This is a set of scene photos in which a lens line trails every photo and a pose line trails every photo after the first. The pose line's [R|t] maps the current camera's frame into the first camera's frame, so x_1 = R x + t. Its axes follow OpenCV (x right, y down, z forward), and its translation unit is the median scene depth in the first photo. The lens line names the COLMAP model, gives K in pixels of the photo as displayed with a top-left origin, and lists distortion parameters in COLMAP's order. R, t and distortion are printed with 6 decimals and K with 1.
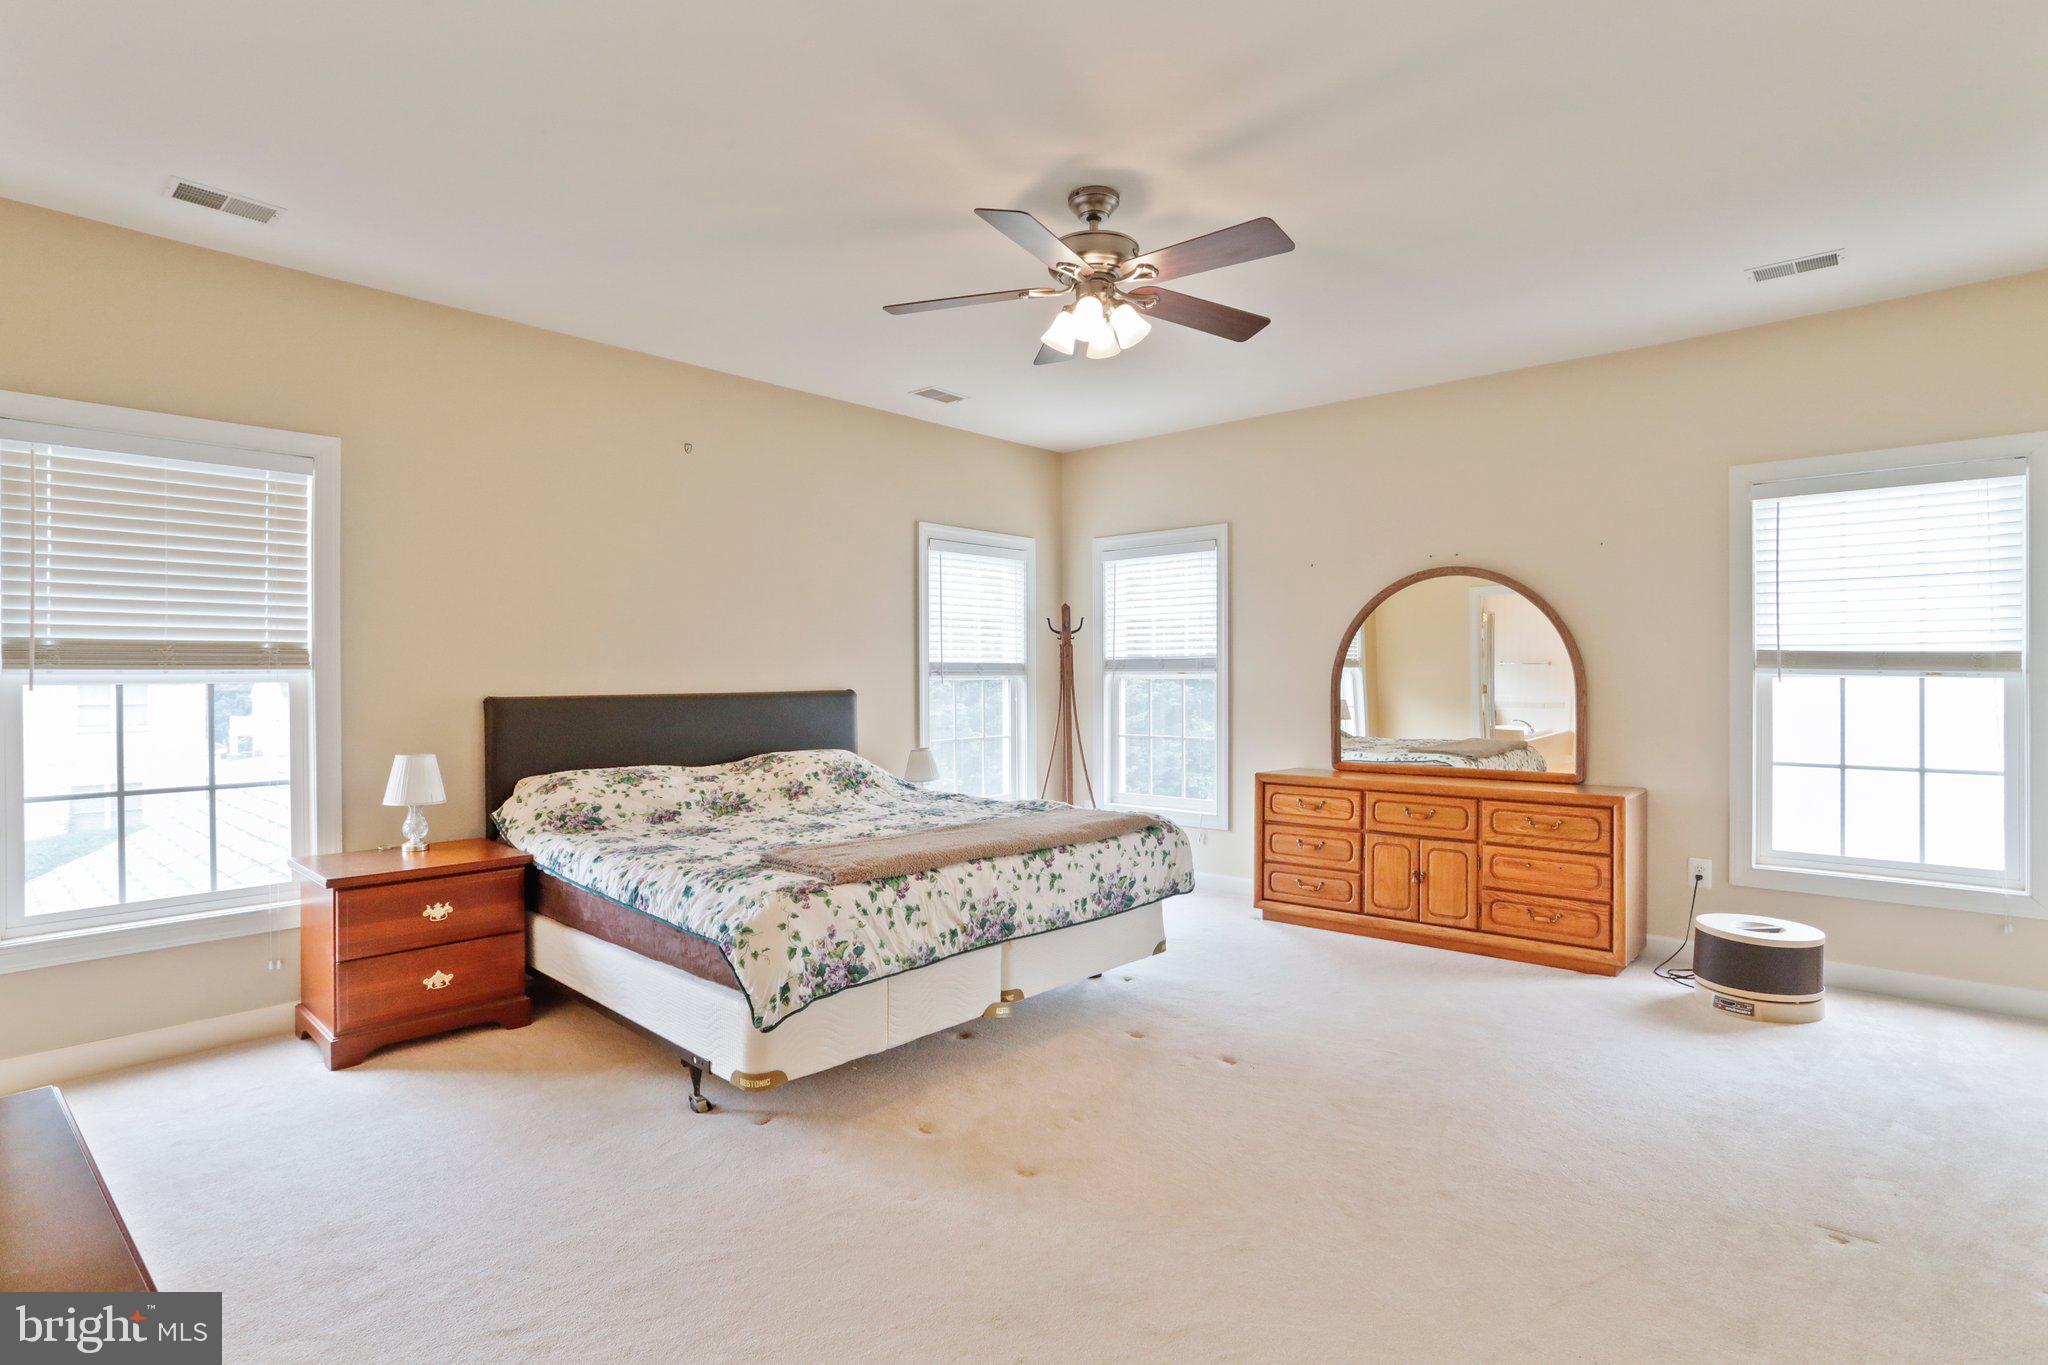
lens RADIAL K [[1079.0, 0, 1020.5], [0, 1079.0, 691.3], [0, 0, 1]] dist [-0.036294, 0.016968]
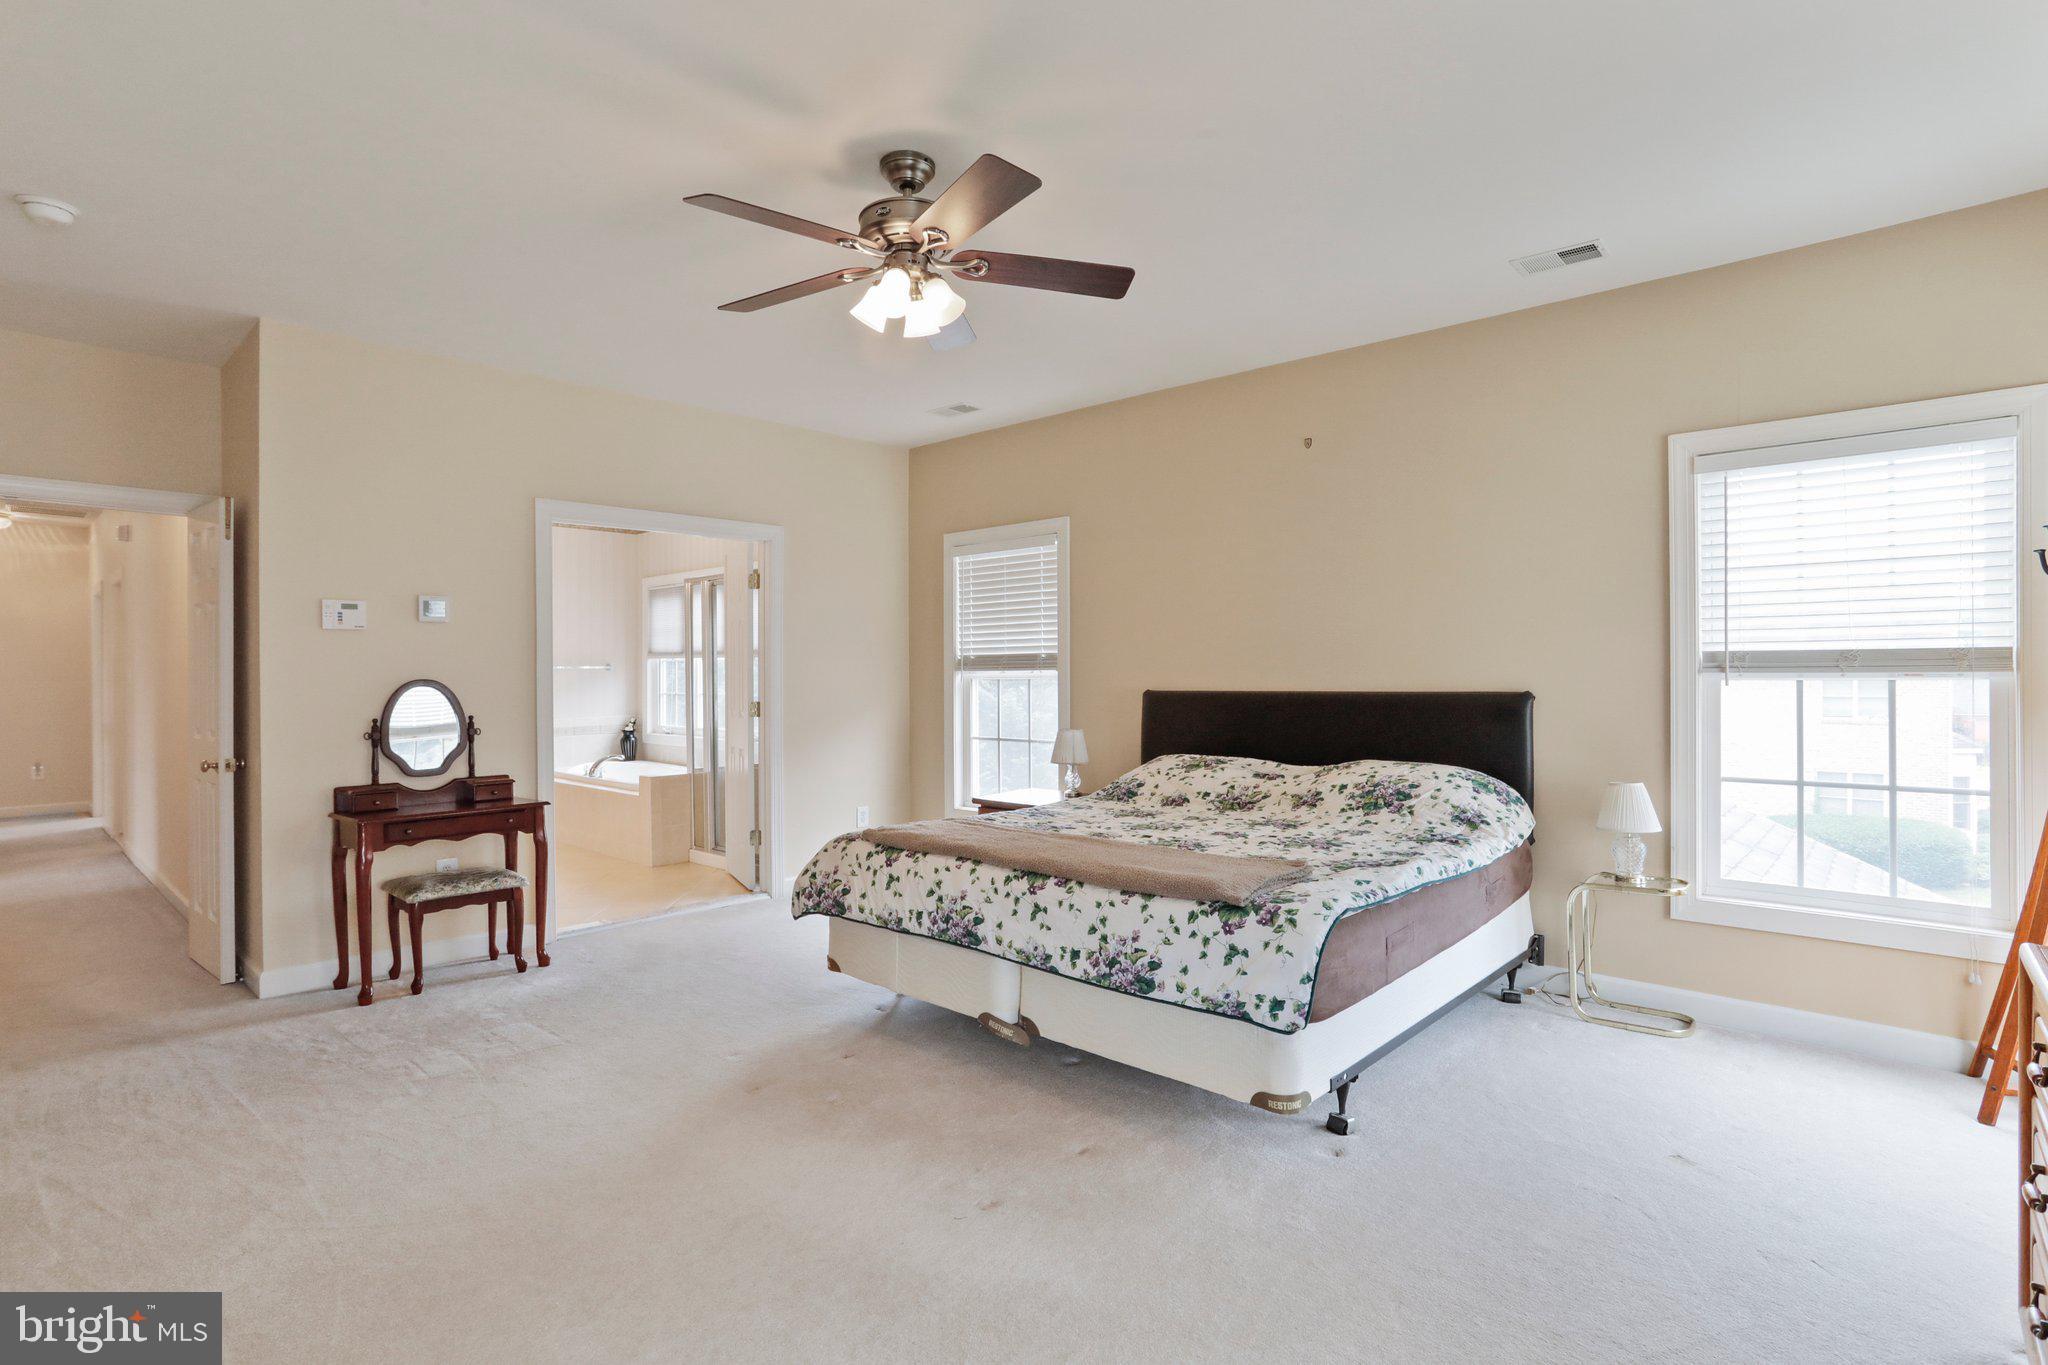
lens RADIAL K [[1084.4, 0, 1019.2], [0, 1084.4, 685.0], [0, 0, 1]] dist [-0.003050, -0.000185]
pose [[-0.052534, 0.009512, -0.998574, 0.873866], [-0.017812, 0.999787, 0.010460, -0.015161], [0.998460, 0.018336, -0.052354, 0.996732]]
